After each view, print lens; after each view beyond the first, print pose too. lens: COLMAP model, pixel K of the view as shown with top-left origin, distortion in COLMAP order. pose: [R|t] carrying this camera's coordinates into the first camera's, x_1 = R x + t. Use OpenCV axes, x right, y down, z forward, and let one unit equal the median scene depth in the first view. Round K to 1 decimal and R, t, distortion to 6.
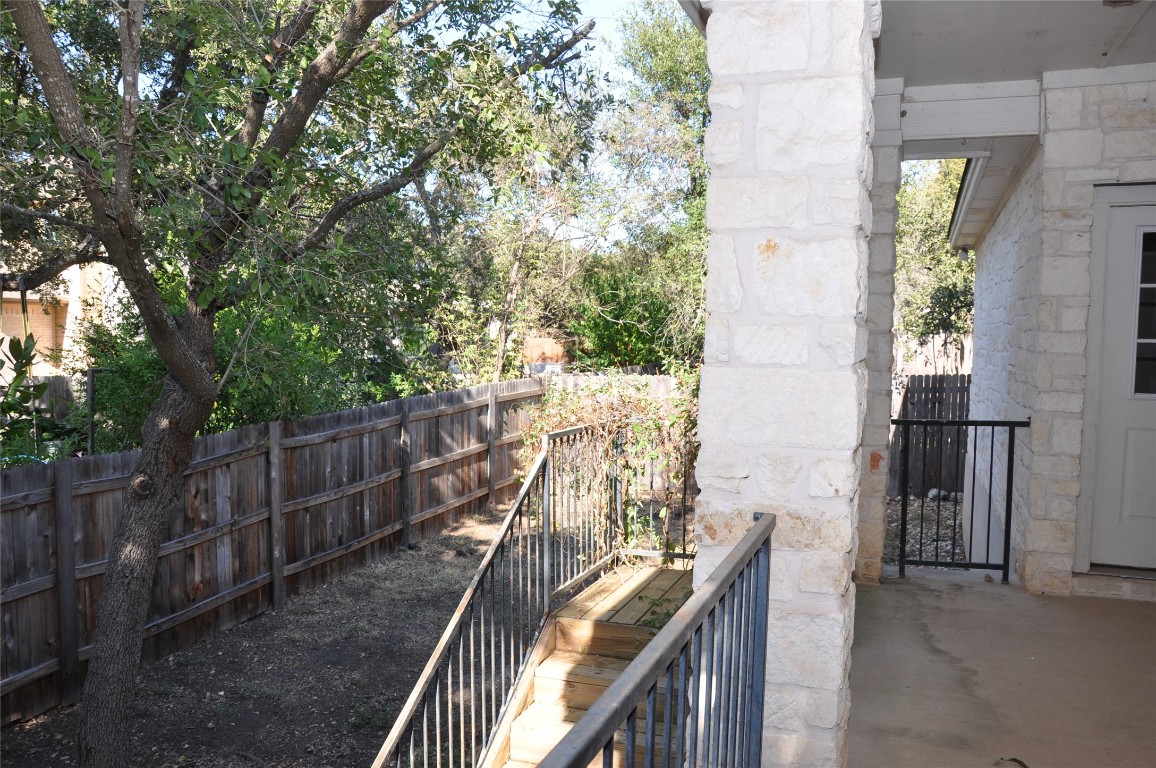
lens RADIAL K [[906.0, 0, 572.1], [0, 906.0, 388.2], [0, 0, 1]] dist [-0.132416, 0.049255]
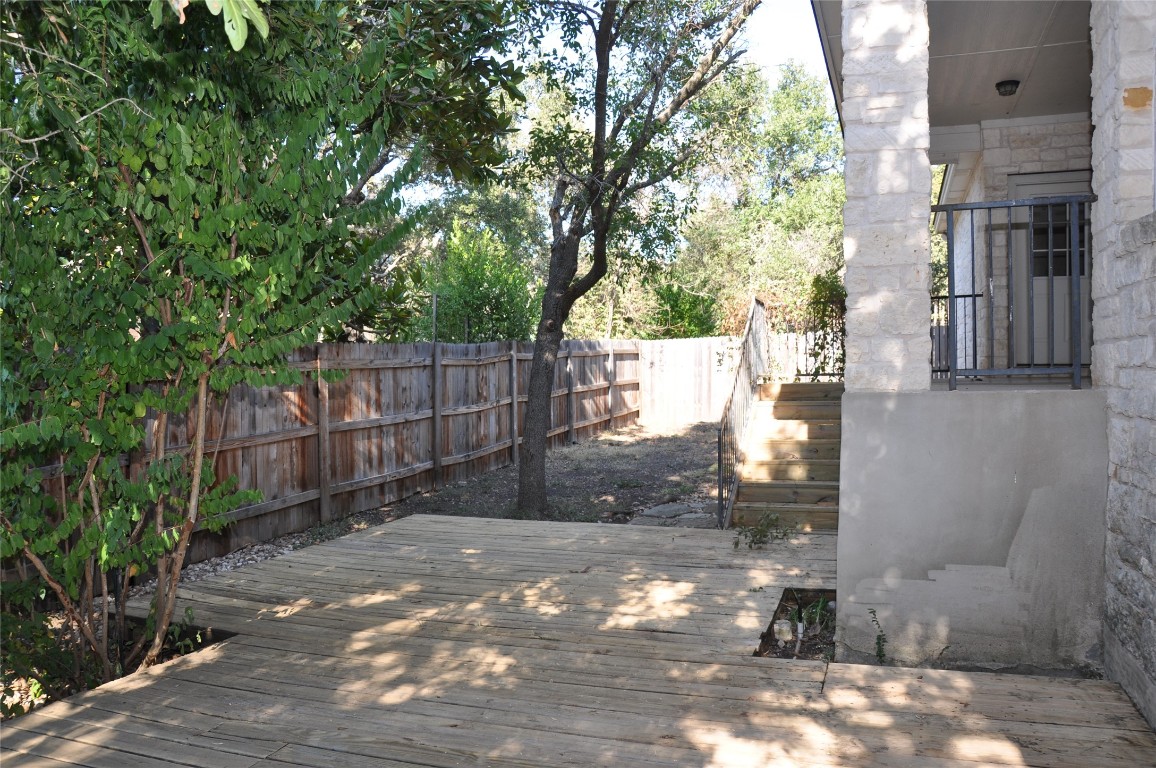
lens RADIAL K [[906.0, 0, 582.2], [0, 906.0, 381.6], [0, 0, 1]] dist [-0.132416, 0.049255]
pose [[0.999394, -0.020138, 0.028403, -0.204324], [0.021328, 0.998880, -0.042245, 0.138068], [-0.027521, 0.042825, 0.998703, -0.441423]]
